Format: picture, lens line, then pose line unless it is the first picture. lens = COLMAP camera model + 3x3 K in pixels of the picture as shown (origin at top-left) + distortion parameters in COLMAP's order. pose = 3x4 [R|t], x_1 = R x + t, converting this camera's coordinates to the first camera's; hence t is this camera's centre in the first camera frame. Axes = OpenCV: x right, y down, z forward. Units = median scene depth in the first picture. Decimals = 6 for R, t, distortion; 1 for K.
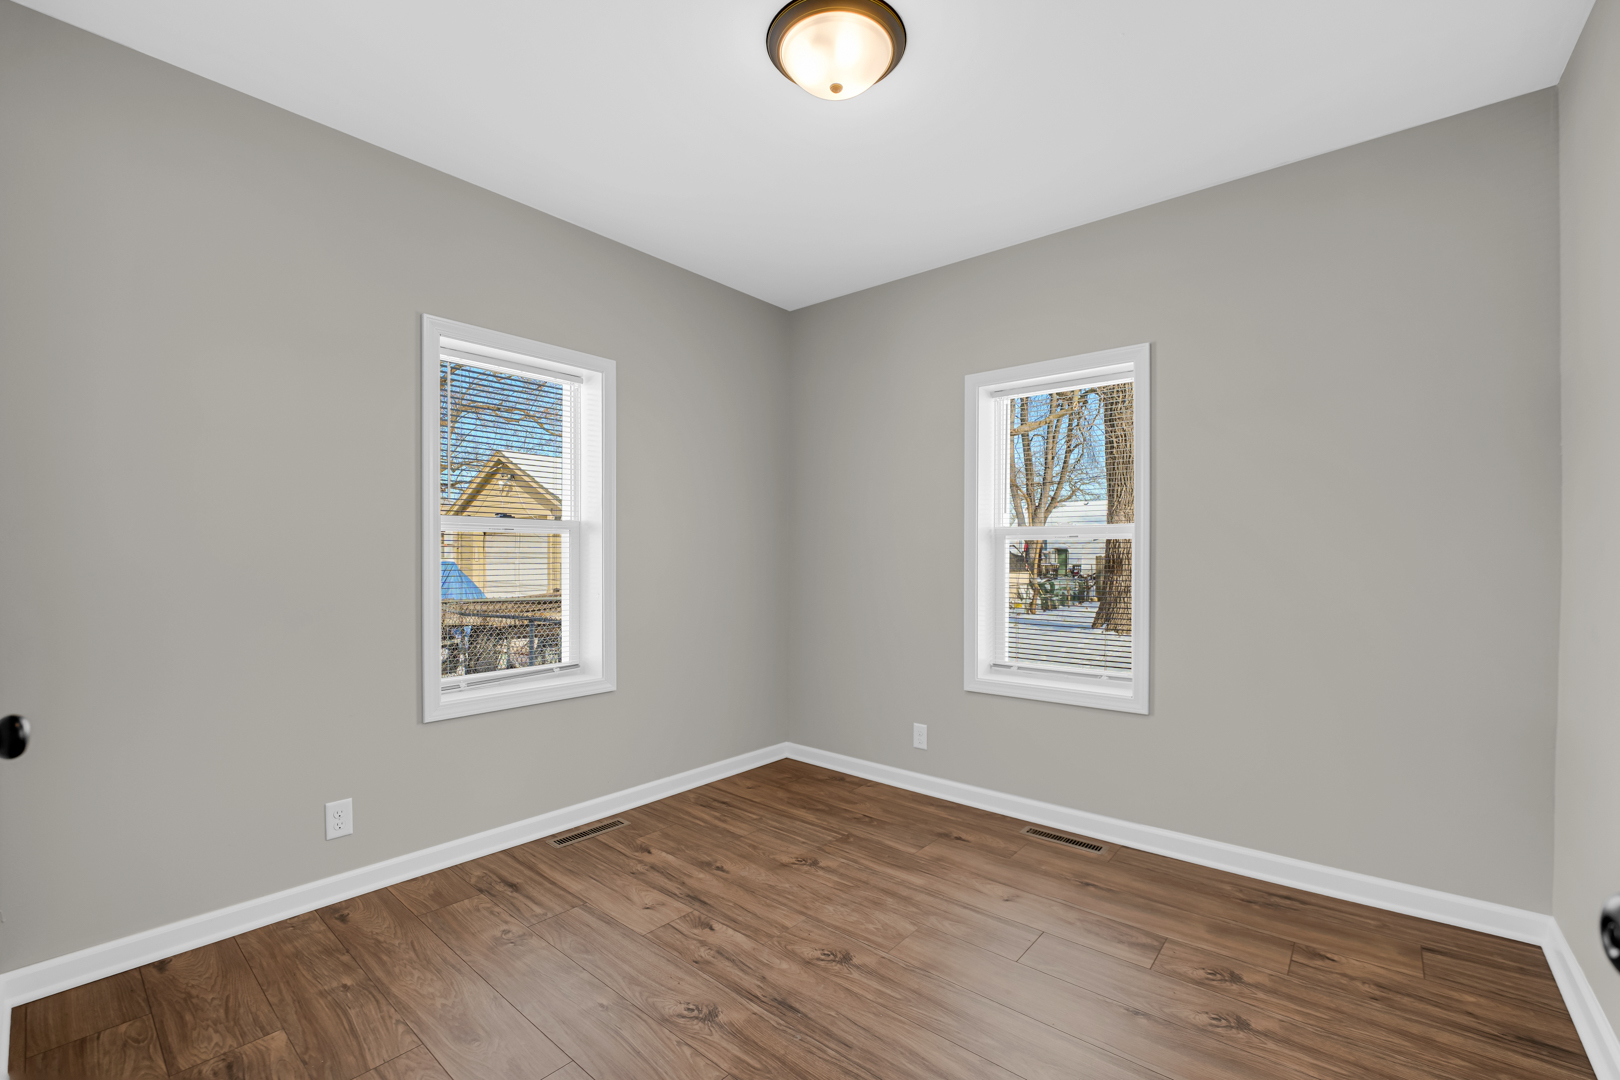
lens RADIAL K [[632.5, 0, 803.1], [0, 632.5, 537.1], [0, 0, 1]] dist [-0.001121, -0.000185]
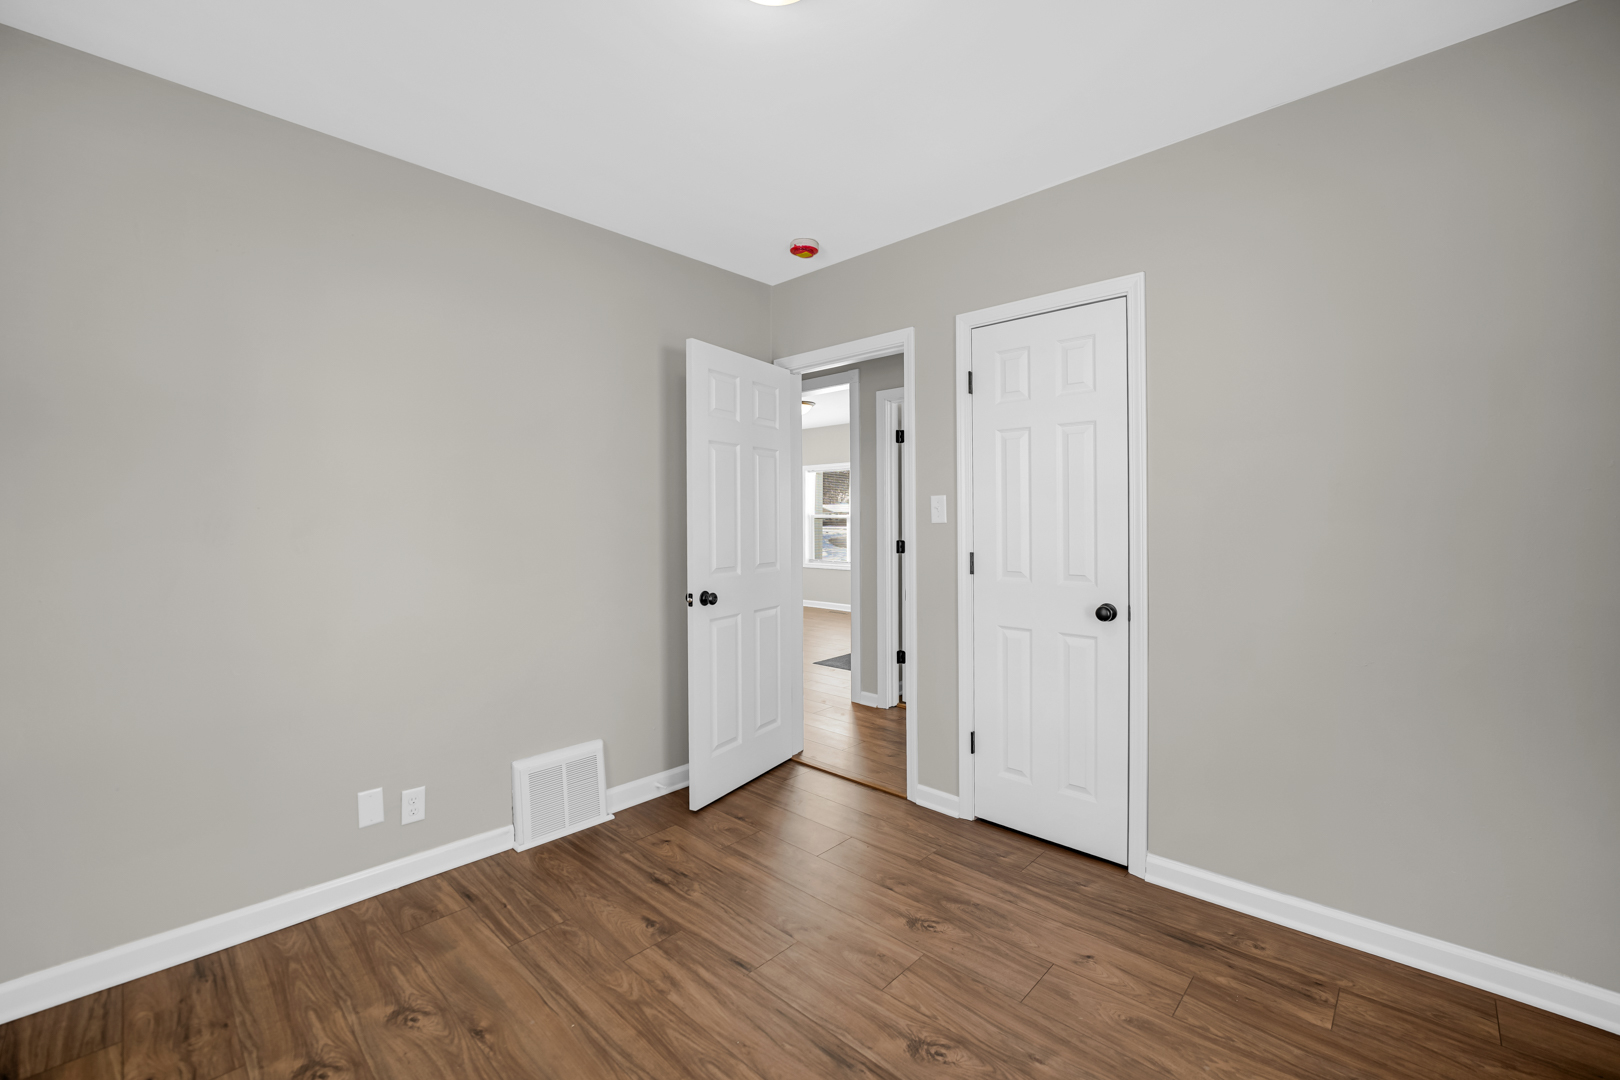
lens RADIAL K [[654.4, 0, 807.8], [0, 654.4, 533.2], [0, 0, 1]] dist [-0.001882, -0.000409]
pose [[-0.999157, -0.002055, 0.040997, -0.022885], [-0.001922, 0.999993, 0.003278, -0.025579], [-0.041004, 0.003197, -0.999154, 2.042647]]
